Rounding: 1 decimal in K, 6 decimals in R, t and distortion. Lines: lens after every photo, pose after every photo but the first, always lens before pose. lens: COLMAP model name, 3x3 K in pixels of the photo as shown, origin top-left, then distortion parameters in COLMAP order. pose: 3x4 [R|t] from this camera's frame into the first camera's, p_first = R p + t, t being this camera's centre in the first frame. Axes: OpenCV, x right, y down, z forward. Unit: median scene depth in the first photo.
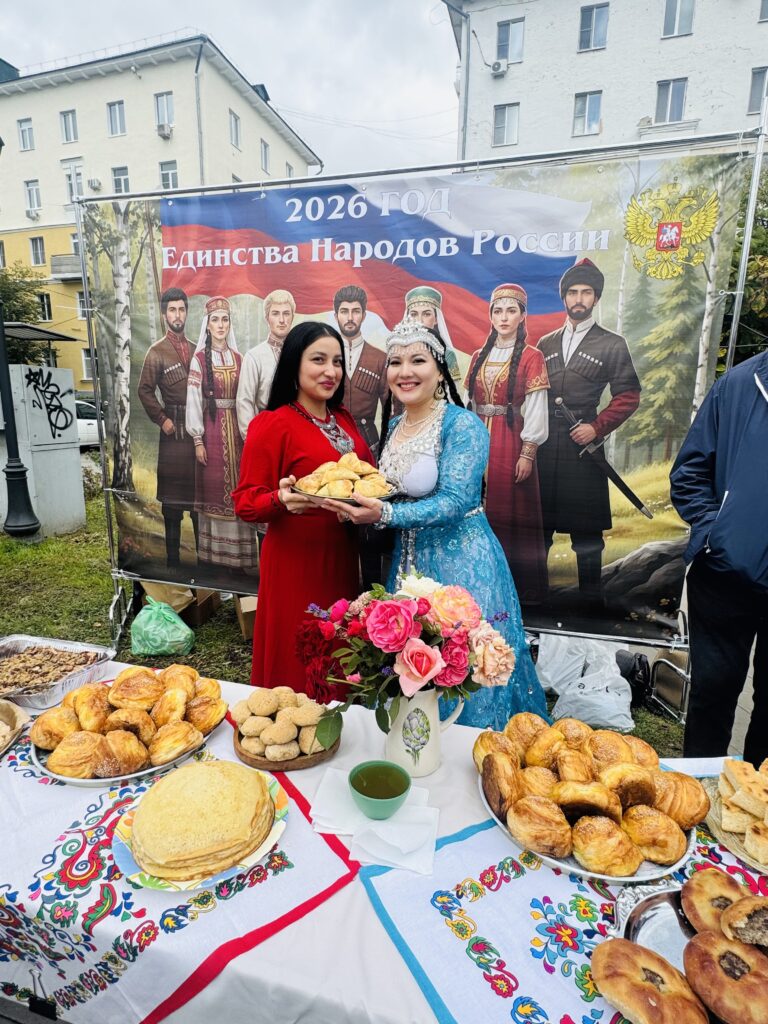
lens RADIAL K [[590.0, 0, 384.0], [0, 590.0, 512.0], [0, 0, 1]] dist [-0.001191, -0.000744]
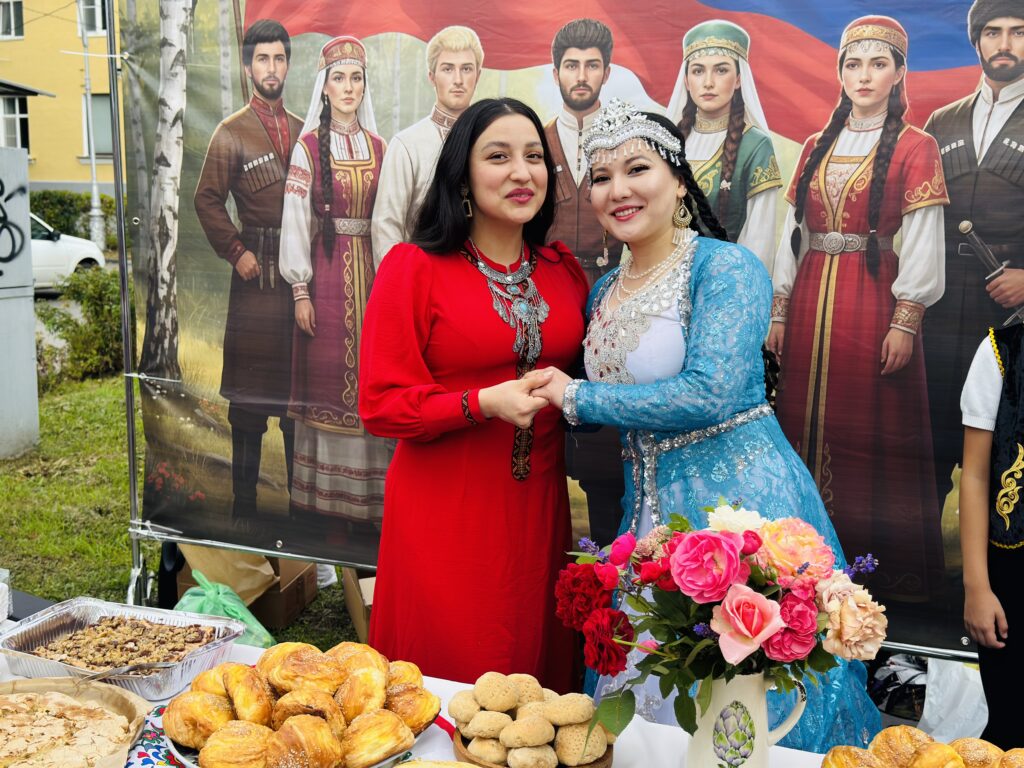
lens RADIAL K [[1171.1, 0, 512.0], [0, 1171.1, 384.0], [0, 0, 1]] dist [0.220995, -0.547777]
pose [[0.996714, 0.017695, -0.079044, -0.031240], [-0.020867, 0.999002, -0.039480, 0.009337], [0.078267, 0.041000, 0.996089, -0.125750]]
